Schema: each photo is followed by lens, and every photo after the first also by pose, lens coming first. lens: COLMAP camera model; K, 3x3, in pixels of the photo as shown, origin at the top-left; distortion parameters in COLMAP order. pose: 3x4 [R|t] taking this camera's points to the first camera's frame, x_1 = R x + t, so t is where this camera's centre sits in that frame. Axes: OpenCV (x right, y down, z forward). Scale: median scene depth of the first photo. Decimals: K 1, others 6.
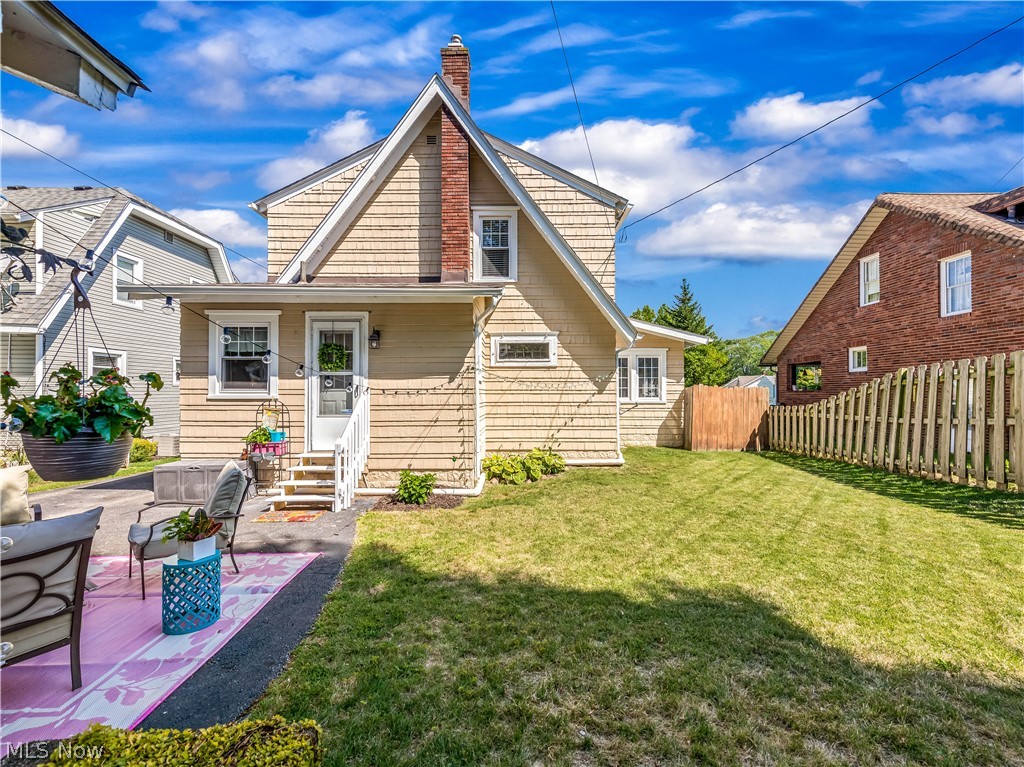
lens RADIAL K [[460.2, 0, 512.0], [0, 460.2, 383.5], [0, 0, 1]] dist [0.011296, -0.000535]
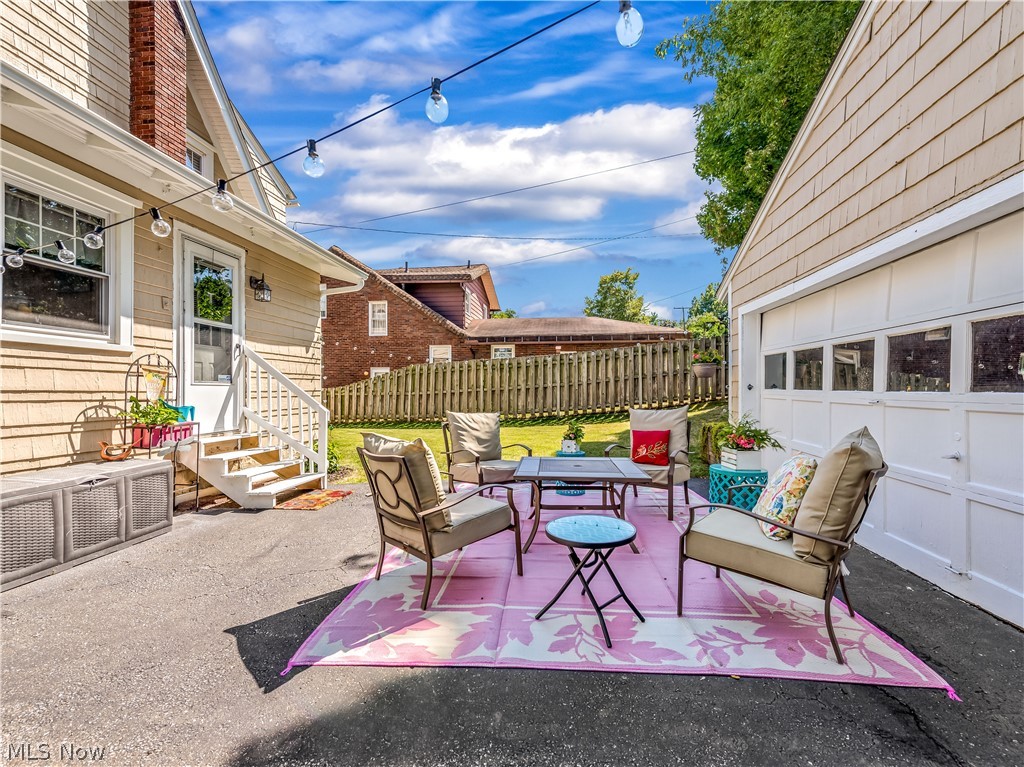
lens RADIAL K [[460.2, 0, 512.0], [0, 460.2, 383.5], [0, 0, 1]] dist [0.011296, -0.000535]
pose [[0.117664, 0.018654, 0.992878, -0.763919], [-0.019688, 0.999671, -0.016448, 0.053364], [-0.992858, -0.017613, 0.117992, 0.339580]]
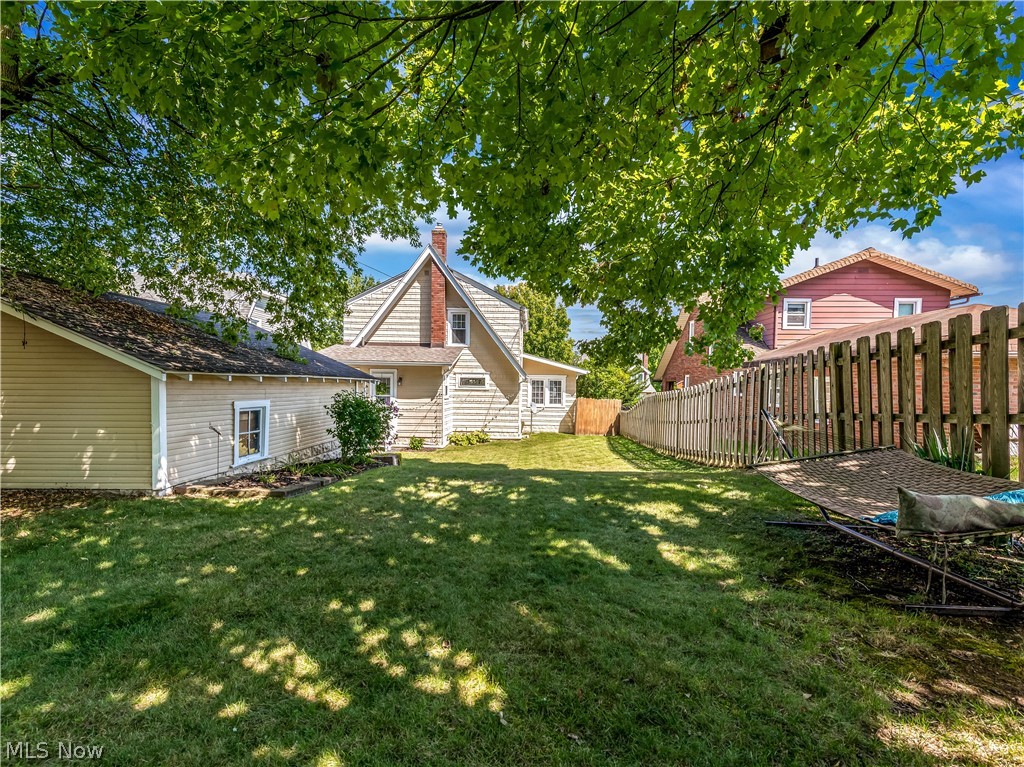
lens RADIAL K [[460.2, 0, 512.0], [0, 460.2, 383.5], [0, 0, 1]] dist [0.011296, -0.000535]
pose [[0.999824, 0.010965, -0.015245, 0.226270], [-0.010809, 0.999889, 0.010294, -0.085468], [0.015356, -0.010127, 0.999831, -0.976189]]
